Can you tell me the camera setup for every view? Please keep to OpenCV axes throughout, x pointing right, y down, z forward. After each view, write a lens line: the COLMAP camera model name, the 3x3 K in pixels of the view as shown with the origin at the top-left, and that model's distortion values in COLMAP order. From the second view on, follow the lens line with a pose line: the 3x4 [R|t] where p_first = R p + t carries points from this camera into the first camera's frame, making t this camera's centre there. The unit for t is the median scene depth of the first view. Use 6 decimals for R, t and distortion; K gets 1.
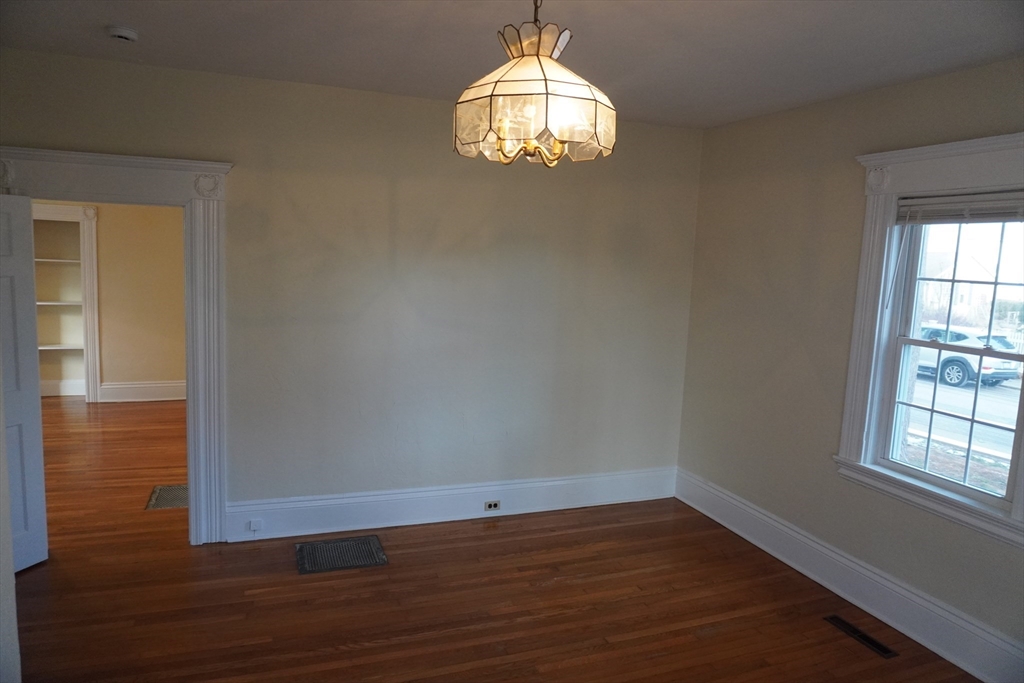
lens RADIAL K [[685.8, 0, 530.3], [0, 685.8, 343.6], [0, 0, 1]] dist [-0.042361, 0.000145]
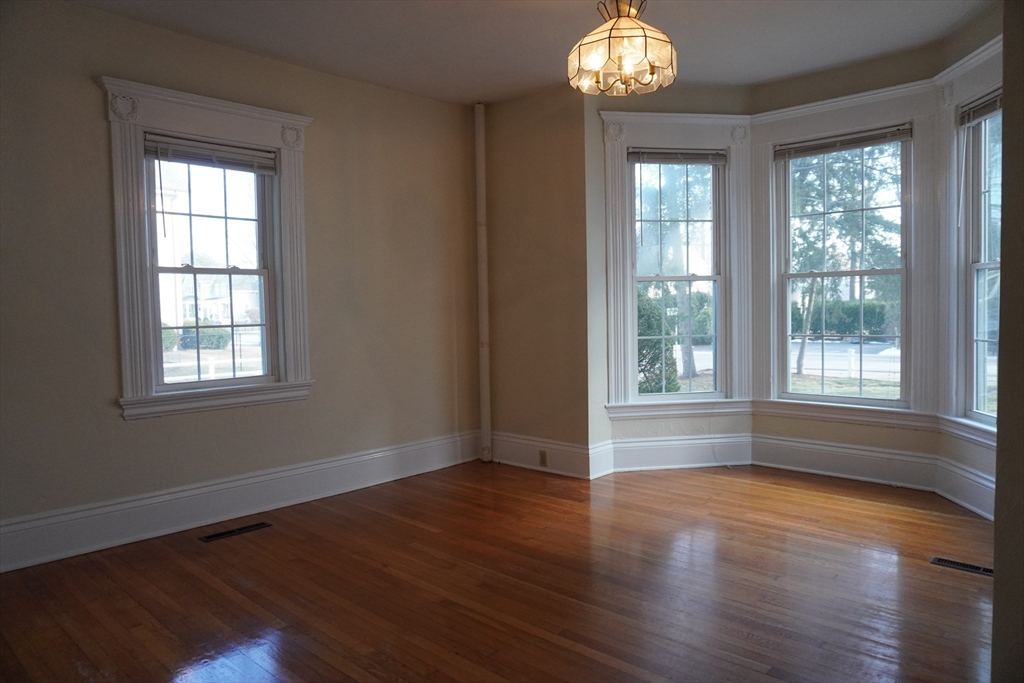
lens RADIAL K [[680.8, 0, 509.4], [0, 680.8, 339.0], [0, 0, 1]] dist [-0.025896, 0.007697]
pose [[-0.424013, -0.083255, 0.901821, -0.684798], [0.109271, 0.983788, 0.142198, 0.012713], [-0.899040, 0.158837, -0.408041, 1.010179]]
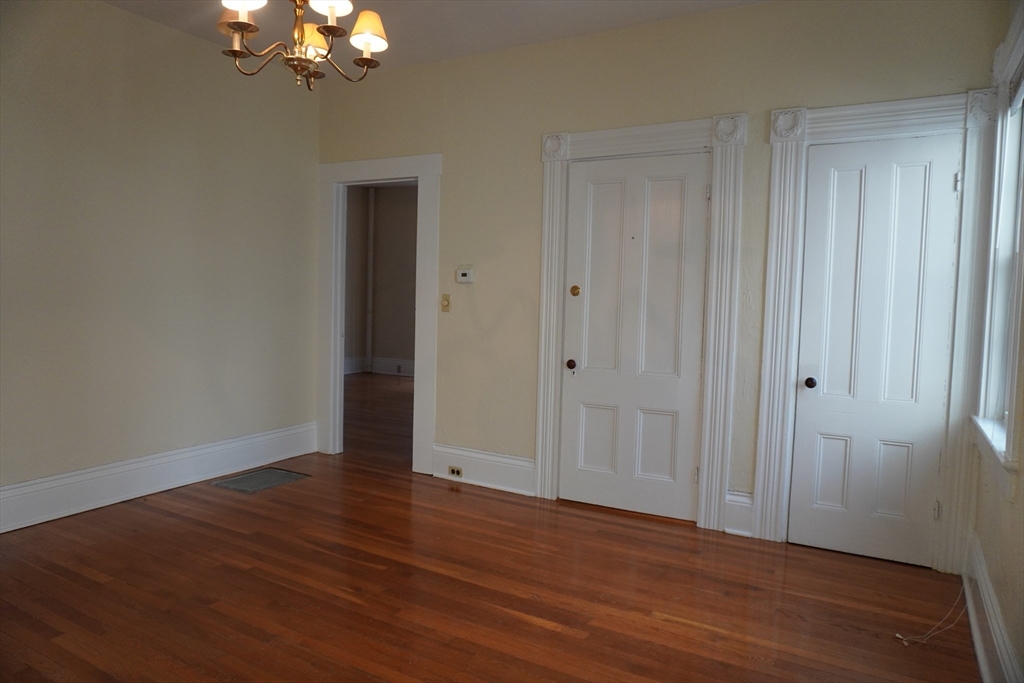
lens RADIAL K [[680.8, 0, 509.4], [0, 680.8, 339.0], [0, 0, 1]] dist [-0.025896, 0.007697]
pose [[-0.624130, -0.119565, 0.772118, -2.081100], [0.040010, 0.982034, 0.184413, -0.185591], [-0.780296, 0.145990, -0.608133, 1.851862]]
